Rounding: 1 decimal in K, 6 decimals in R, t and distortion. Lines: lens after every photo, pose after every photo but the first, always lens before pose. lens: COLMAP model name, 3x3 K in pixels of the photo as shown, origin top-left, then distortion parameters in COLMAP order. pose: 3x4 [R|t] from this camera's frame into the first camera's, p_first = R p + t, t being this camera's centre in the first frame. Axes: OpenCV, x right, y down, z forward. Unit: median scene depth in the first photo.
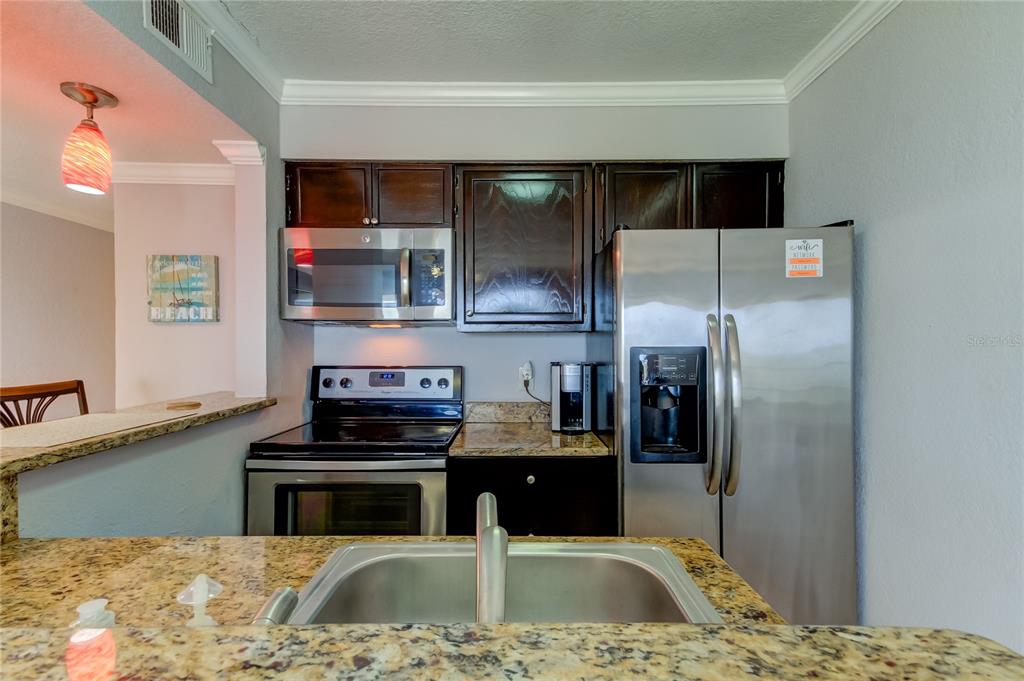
lens RADIAL K [[474.8, 0, 512.0], [0, 474.8, 340.5], [0, 0, 1]] dist [0.011596, 0.000050]
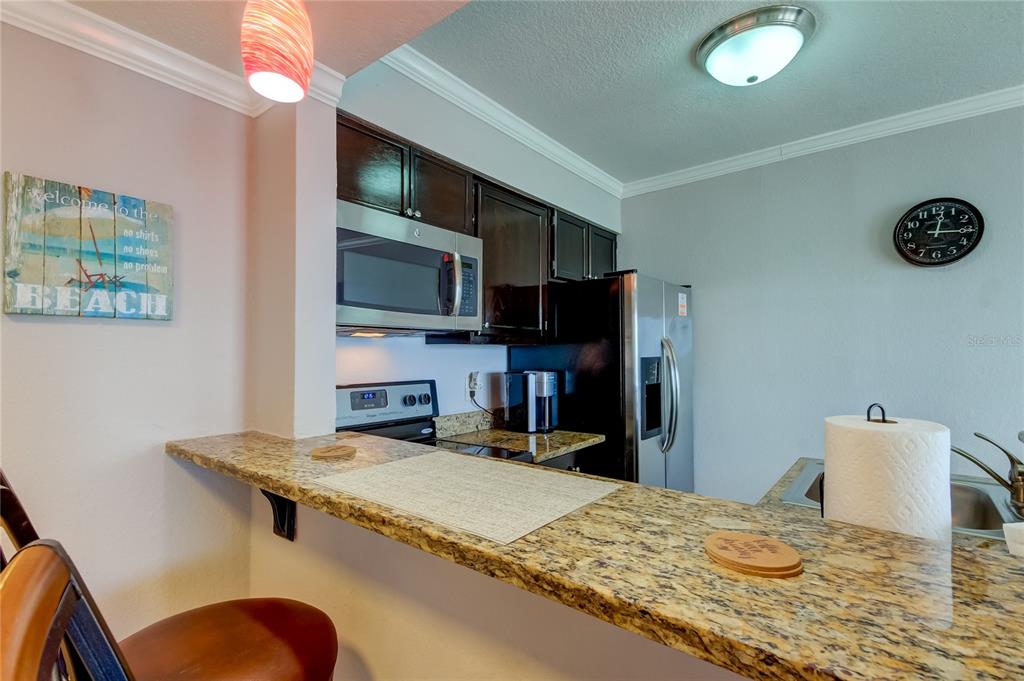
lens RADIAL K [[487.6, 0, 456.2], [0, 487.6, 342.2], [0, 0, 1]] dist [0.000916, -0.000117]
pose [[0.641288, 0.016419, 0.767124, -0.851905], [-0.001928, 0.999802, -0.019787, -0.001943], [-0.767297, 0.011210, 0.641193, 0.355267]]
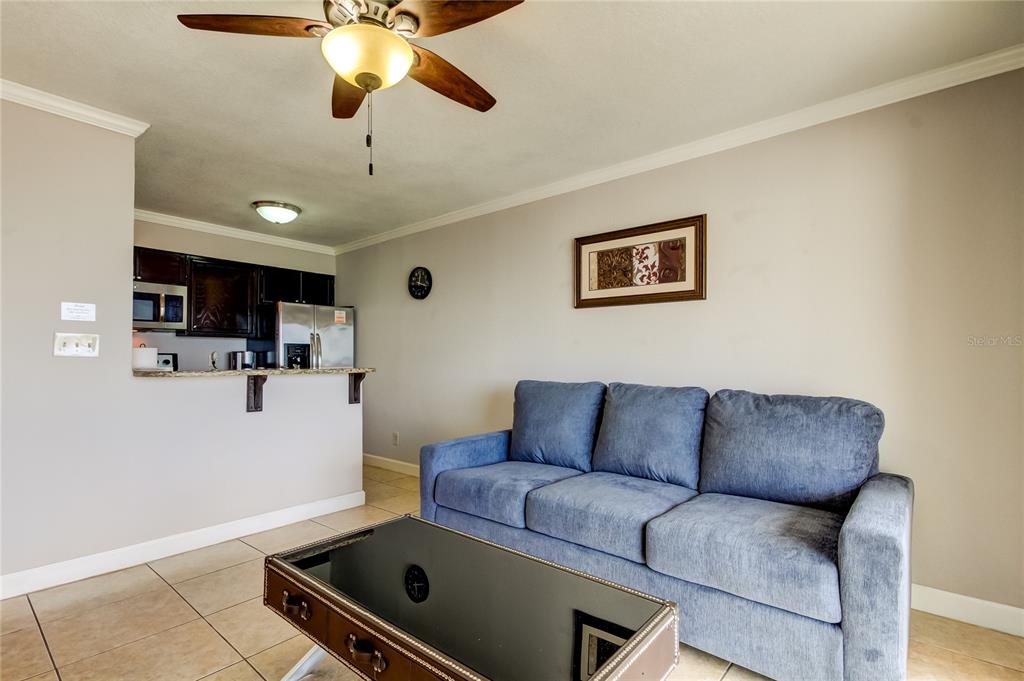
lens RADIAL K [[480.4, 0, 515.2], [0, 480.4, 349.4], [0, 0, 1]] dist [-0.000411, -0.000425]
pose [[0.624379, 0.015622, 0.780965, -0.786980], [-0.006811, 0.999871, -0.014555, 0.056658], [-0.781092, 0.003769, 0.624405, -1.301592]]
